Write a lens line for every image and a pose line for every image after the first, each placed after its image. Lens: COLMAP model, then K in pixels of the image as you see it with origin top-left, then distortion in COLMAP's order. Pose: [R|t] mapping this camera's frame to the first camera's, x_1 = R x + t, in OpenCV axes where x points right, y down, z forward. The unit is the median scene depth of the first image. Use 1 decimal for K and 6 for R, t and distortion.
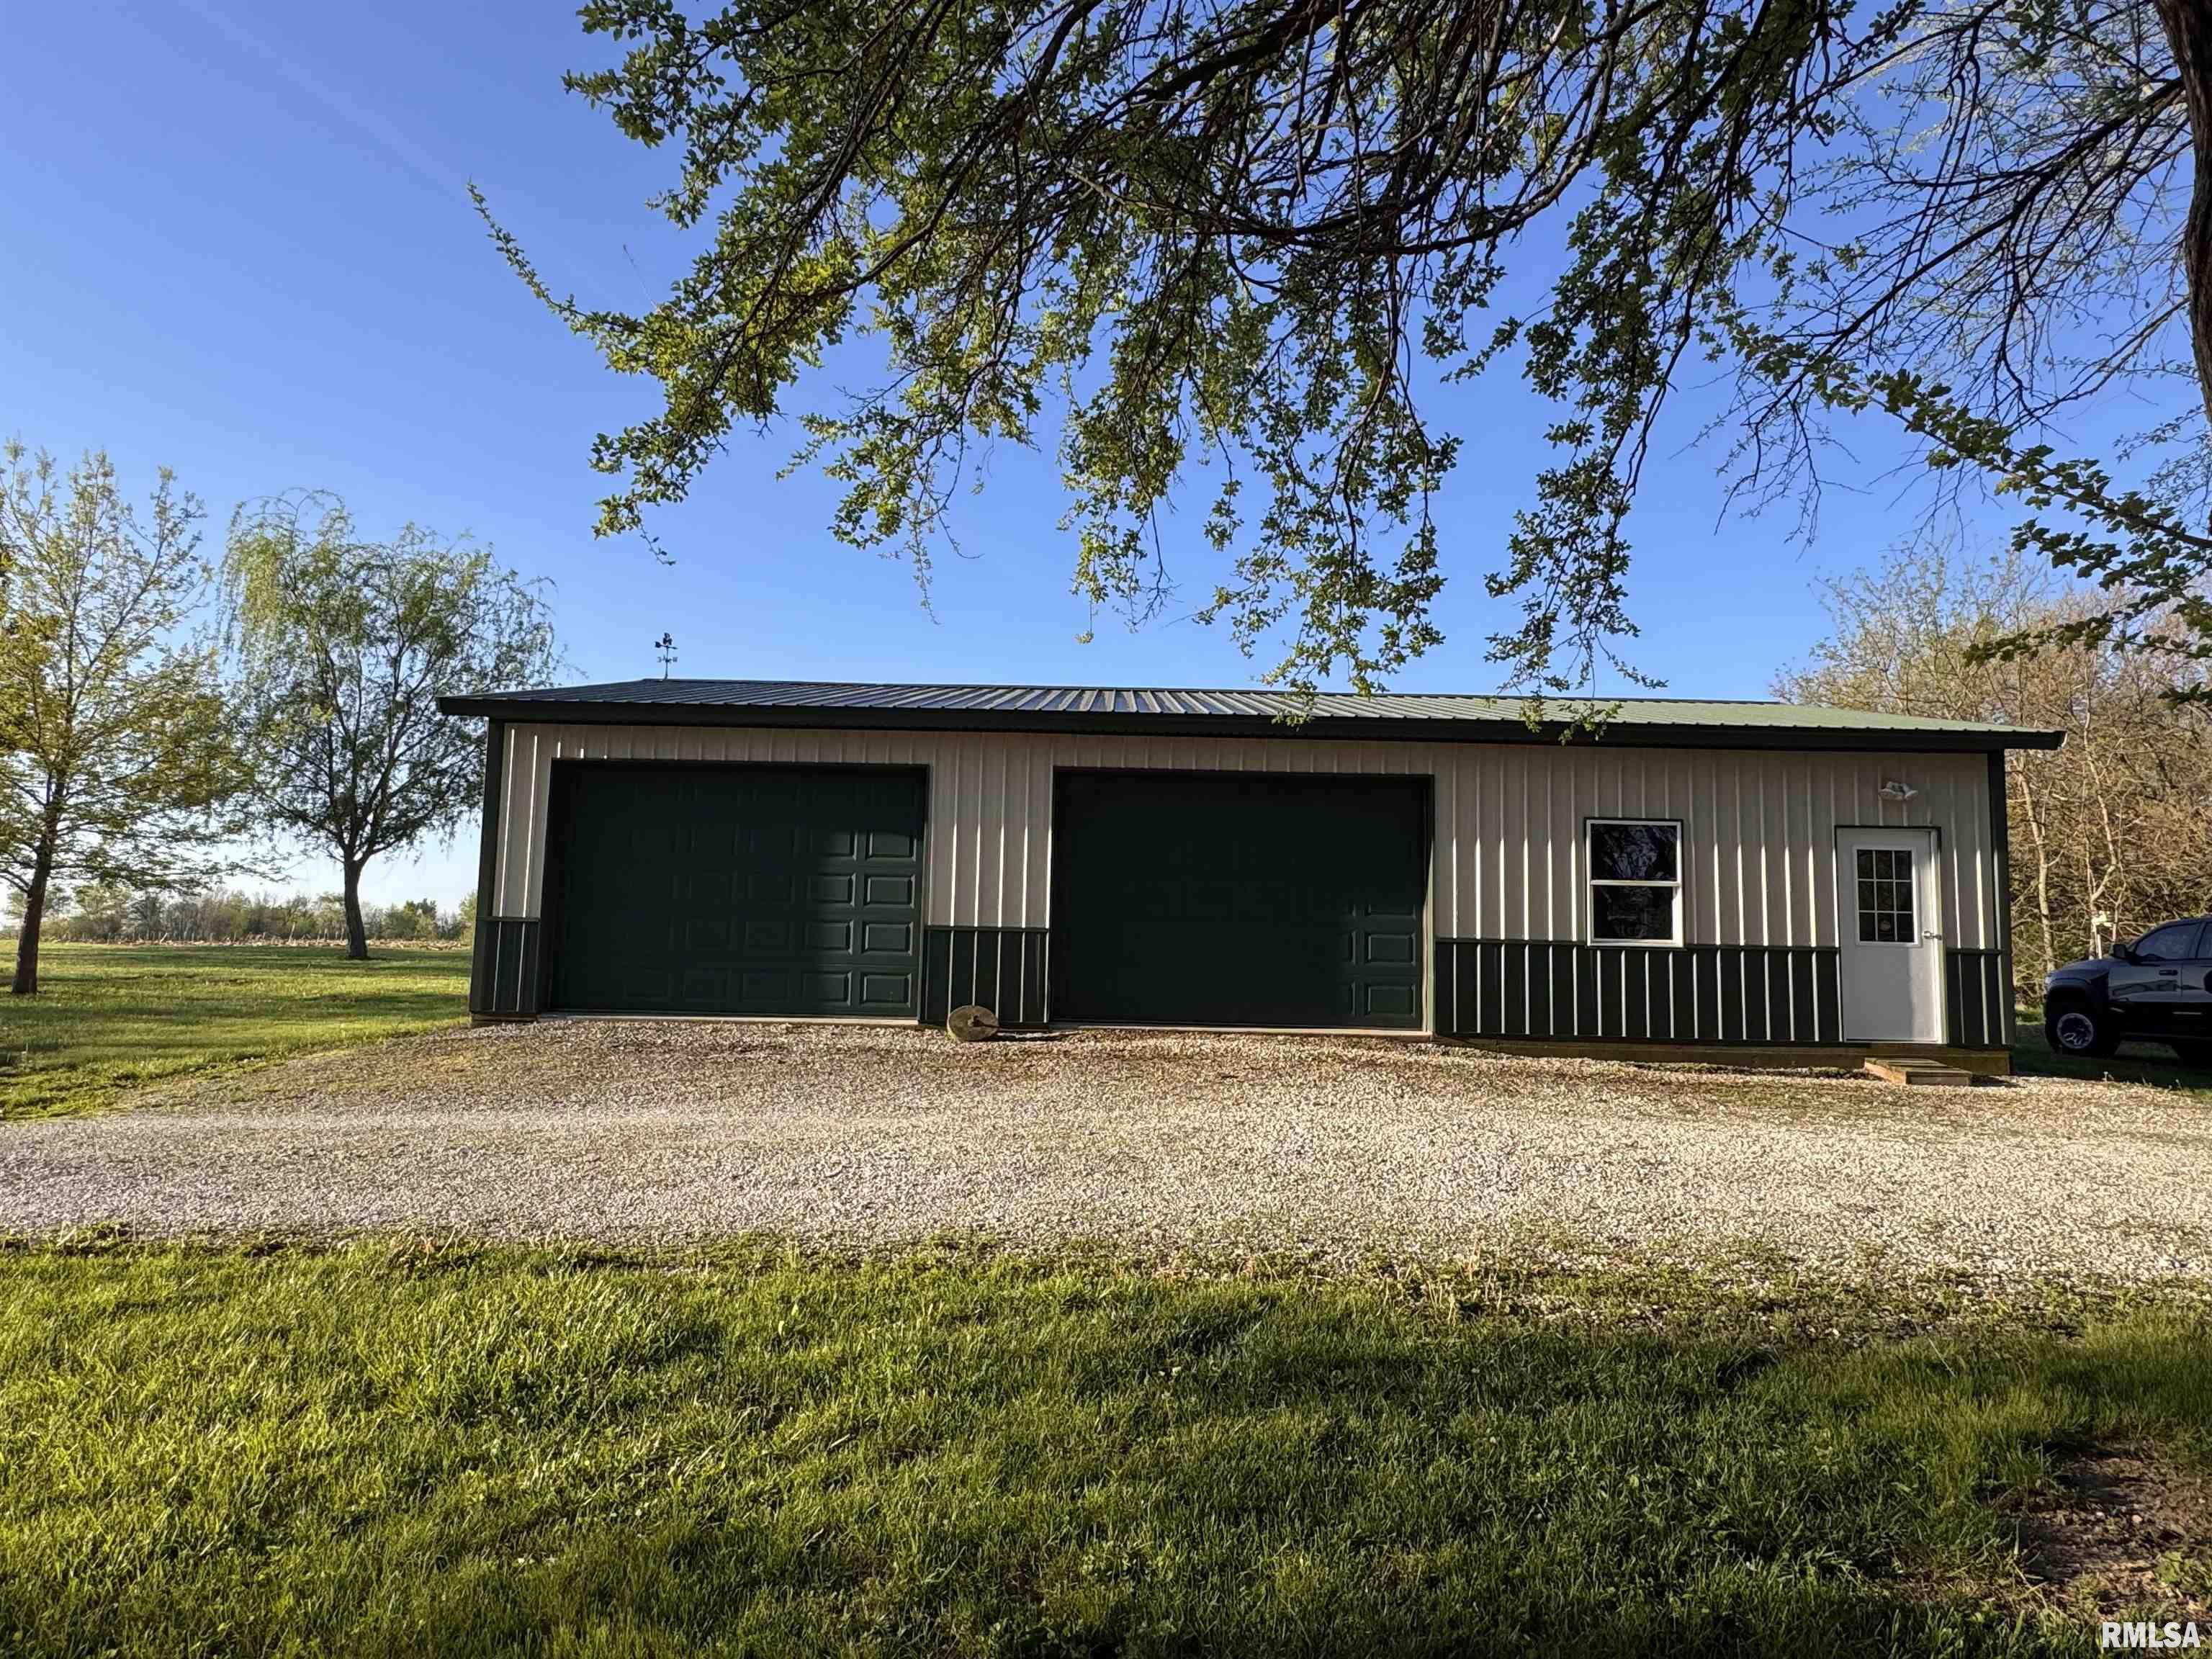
lens RADIAL K [[1226.3, 0, 1106.0], [0, 1226.3, 829.5], [0, 0, 1]] dist [0.001025, -0.000059]
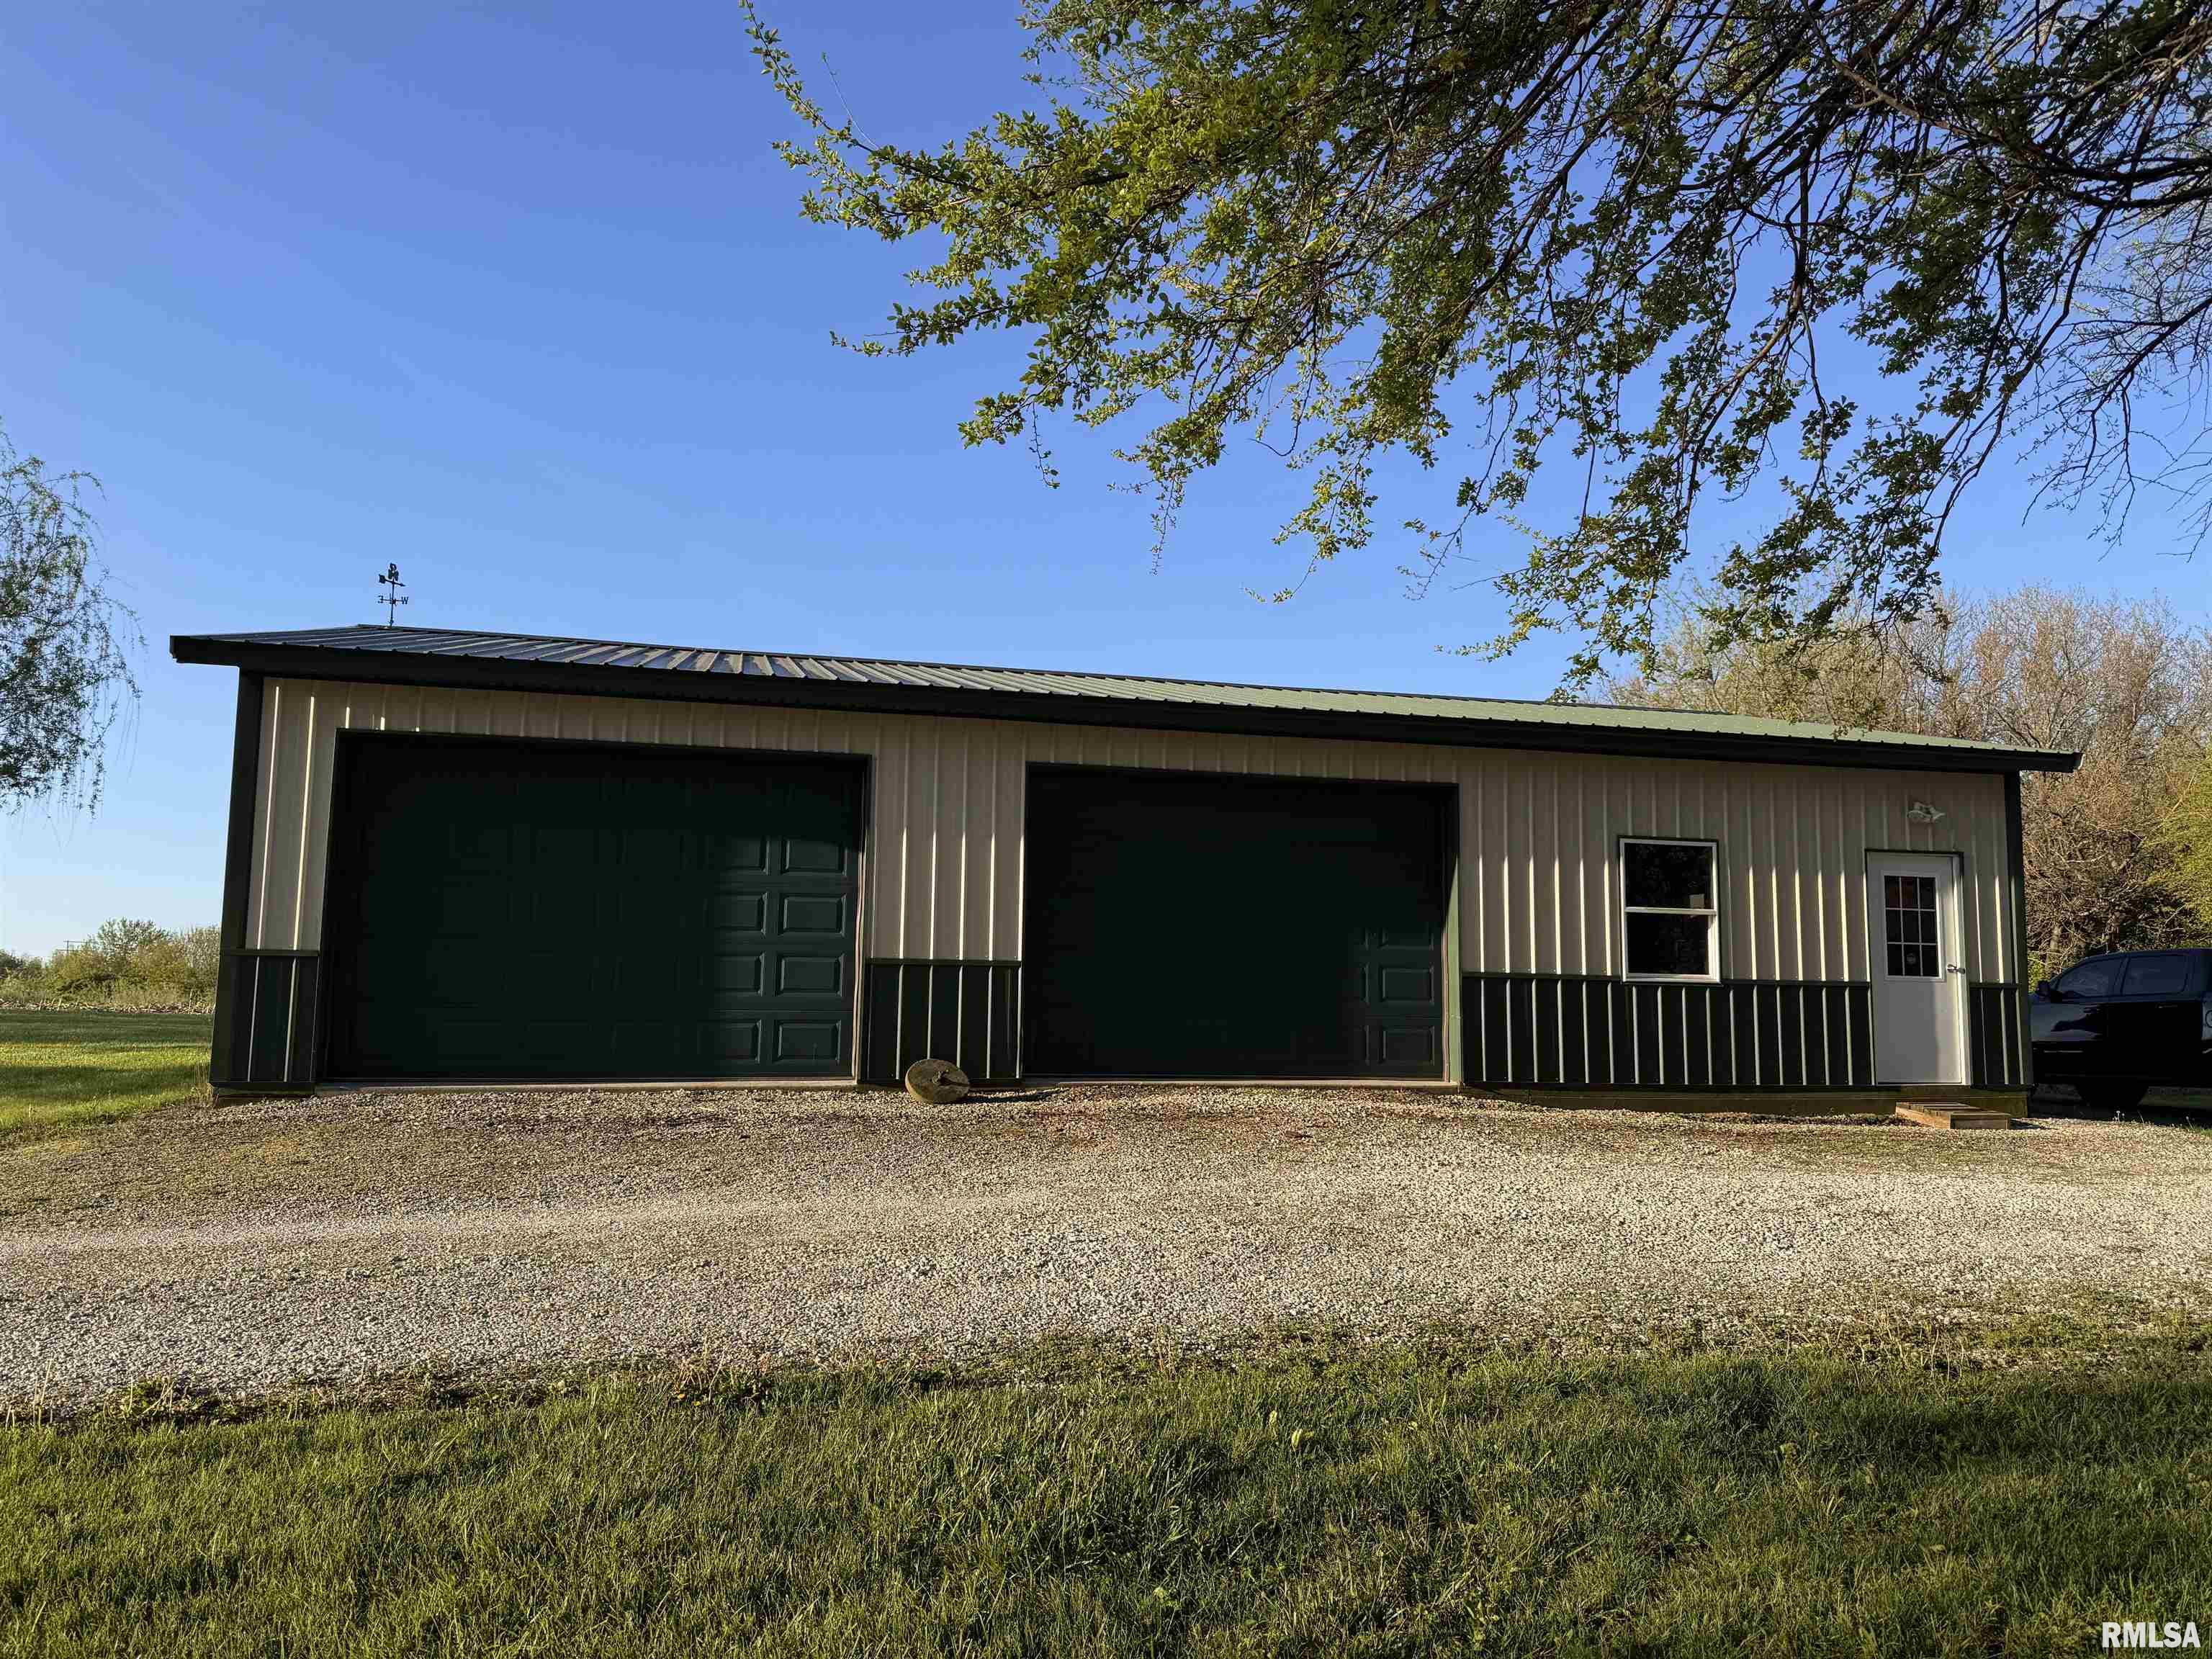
lens RADIAL K [[1555.5, 0, 1106.0], [0, 1555.5, 829.5], [0, 0, 1]] dist [0.146590, -0.273932]
pose [[0.970687, 0.017501, 0.239711, -0.241874], [-0.017272, 0.999846, -0.003054, -0.004391], [-0.239727, -0.001176, 0.970840, -0.011929]]
